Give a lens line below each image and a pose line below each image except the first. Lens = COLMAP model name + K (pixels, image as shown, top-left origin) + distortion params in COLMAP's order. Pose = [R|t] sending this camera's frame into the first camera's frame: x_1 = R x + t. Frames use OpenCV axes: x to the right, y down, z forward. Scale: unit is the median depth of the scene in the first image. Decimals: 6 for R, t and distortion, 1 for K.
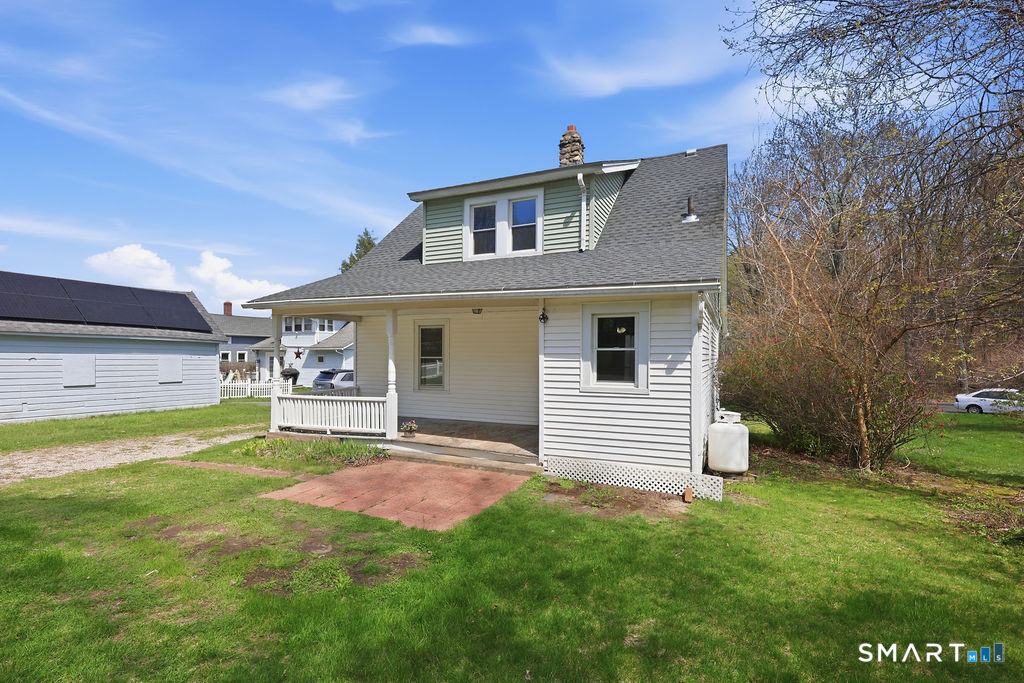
lens RADIAL K [[474.2, 0, 525.7], [0, 474.2, 366.0], [0, 0, 1]] dist [0.003125, -0.000762]
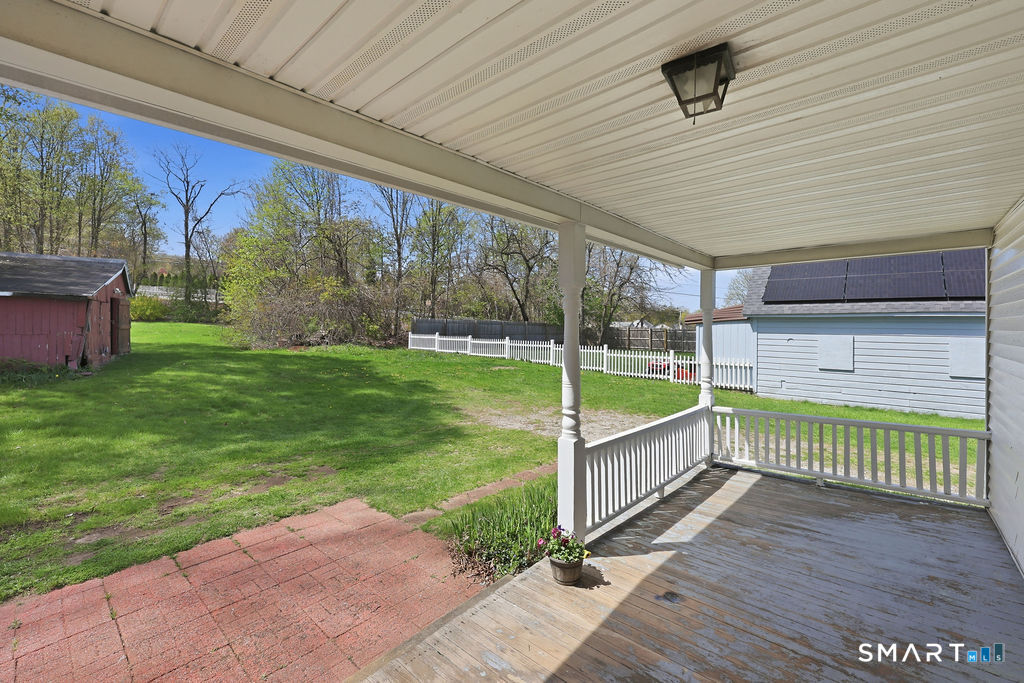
lens RADIAL K [[424.0, 0, 511.2], [0, 424.0, 323.9], [0, 0, 1]] dist [-0.000737, 0.000267]
pose [[-0.309069, -0.022313, -0.950778, 0.055763], [-0.031517, 0.999416, -0.013209, -0.024806], [0.950517, 0.025883, -0.309592, 0.989224]]
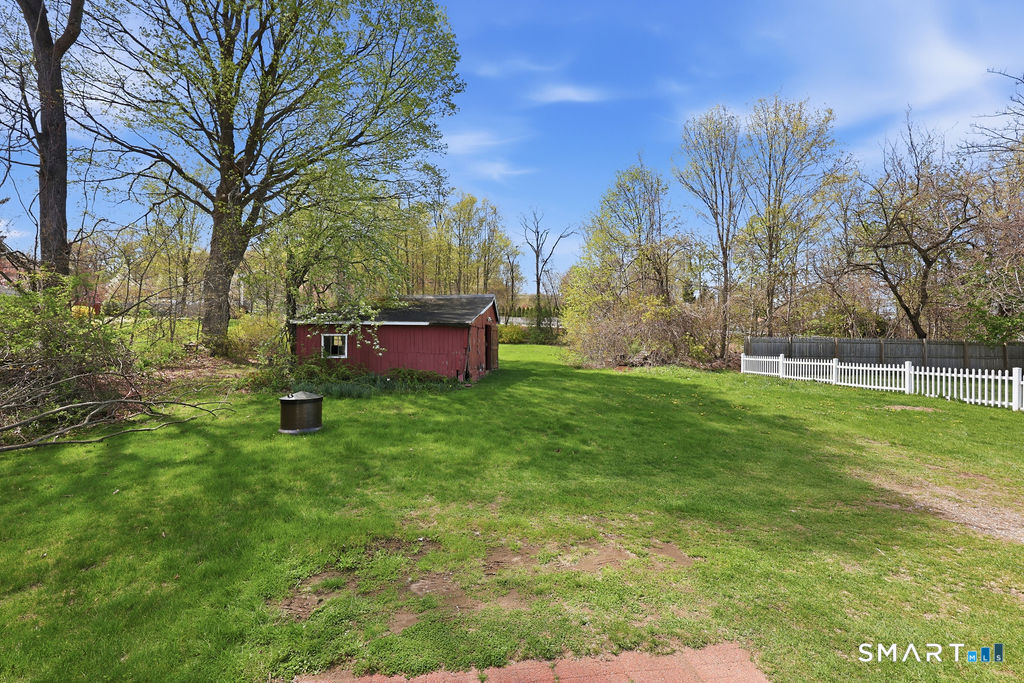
lens RADIAL K [[424.0, 0, 508.3], [0, 424.0, 342.3], [0, 0, 1]] dist [-0.000737, 0.000267]
pose [[-0.861464, -0.020416, -0.507407, -0.087421], [-0.025279, 0.999677, 0.002694, -0.021190], [0.507188, 0.015147, -0.861702, 0.827145]]
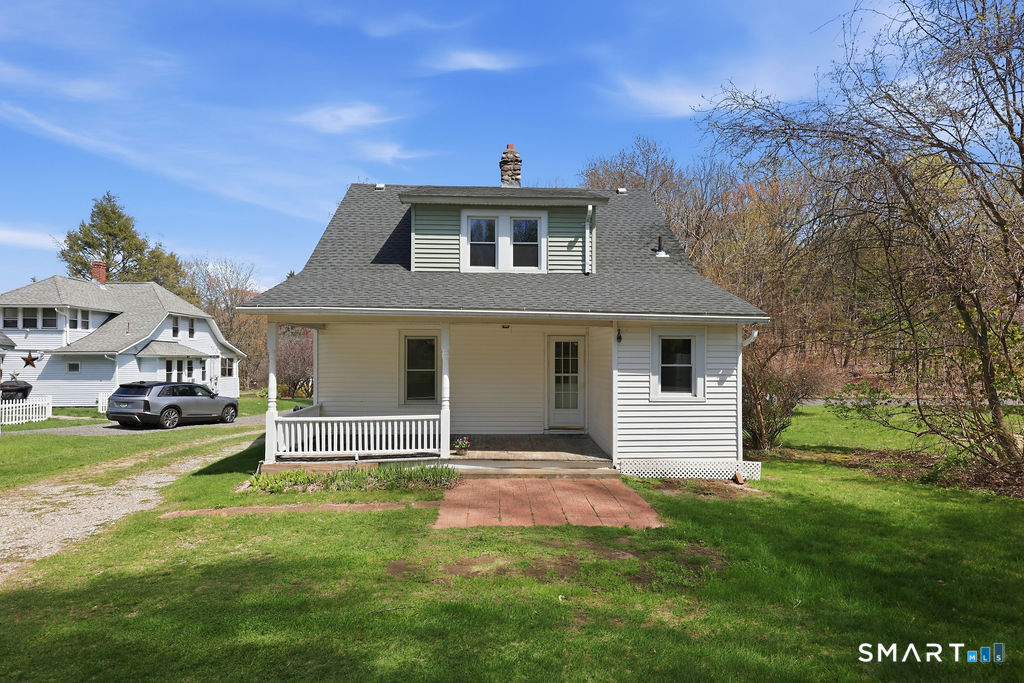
lens RADIAL K [[499.8, 0, 513.8], [0, 499.8, 361.5], [0, 0, 1]] dist [0.000996, 0.000630]
pose [[0.894924, -0.003484, 0.446206, -0.557091], [0.009784, 0.999882, -0.011815, -0.025296], [-0.446112, 0.014939, 0.894852, 0.032578]]
